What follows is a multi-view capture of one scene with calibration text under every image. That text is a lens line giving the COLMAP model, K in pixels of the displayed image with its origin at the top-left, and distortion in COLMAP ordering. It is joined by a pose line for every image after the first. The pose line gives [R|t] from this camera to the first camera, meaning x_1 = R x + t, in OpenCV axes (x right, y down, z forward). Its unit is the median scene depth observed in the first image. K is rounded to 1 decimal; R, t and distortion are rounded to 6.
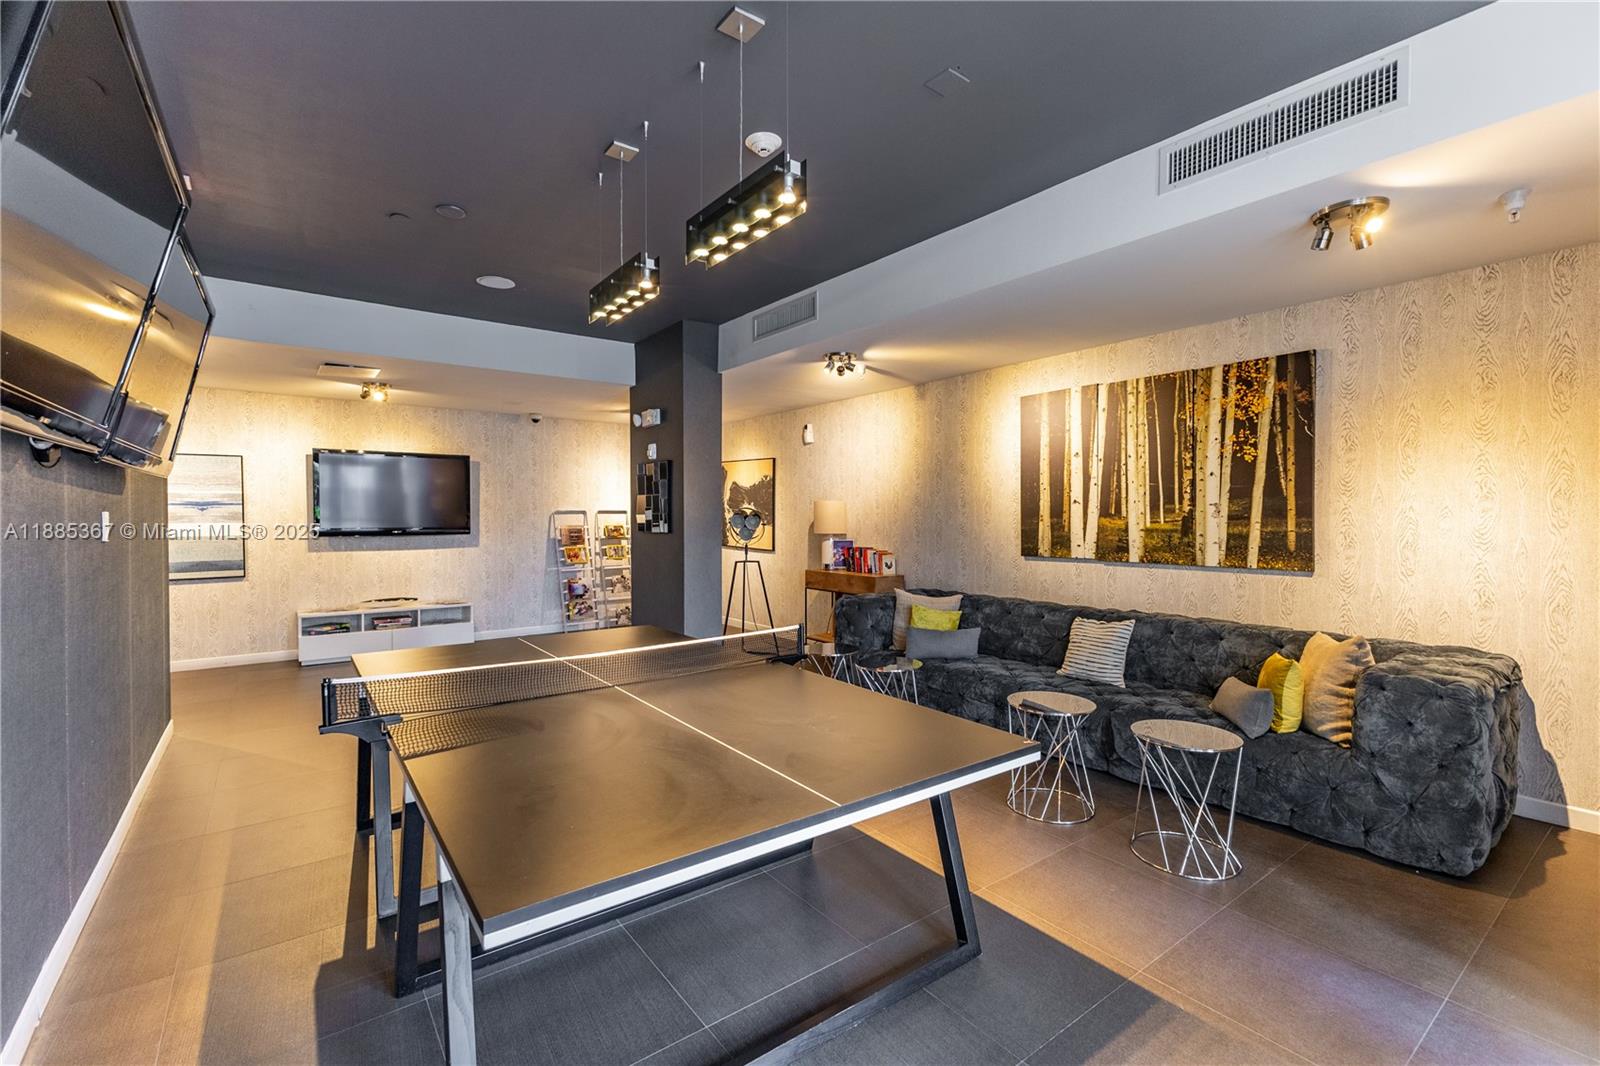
lens RADIAL K [[711.0, 0, 797.6], [0, 711.0, 523.5], [0, 0, 1]] dist [-0.000379, 0.000052]
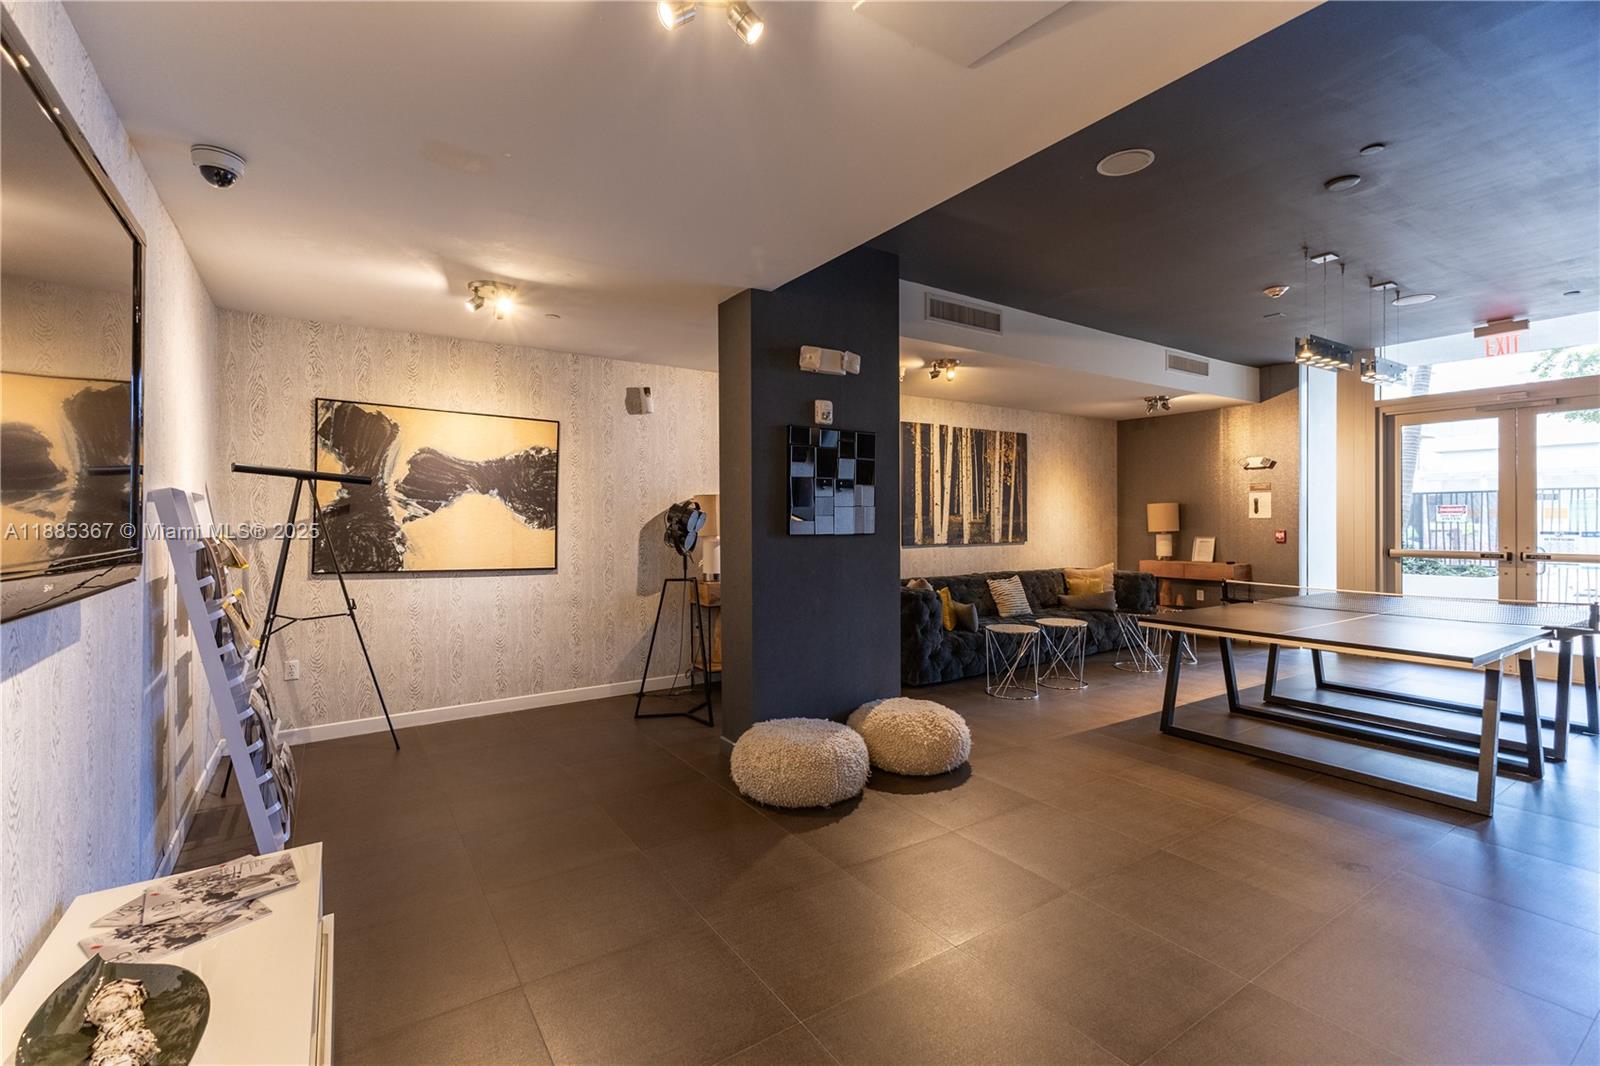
lens RADIAL K [[711.0, 0, 797.6], [0, 711.0, 523.5], [0, 0, 1]] dist [-0.000379, 0.000052]
pose [[0.045553, -0.006537, 0.998941, -1.130123], [0.012799, 0.999900, 0.005960, -0.004629], [-0.998880, 0.012514, 0.045632, 1.311308]]
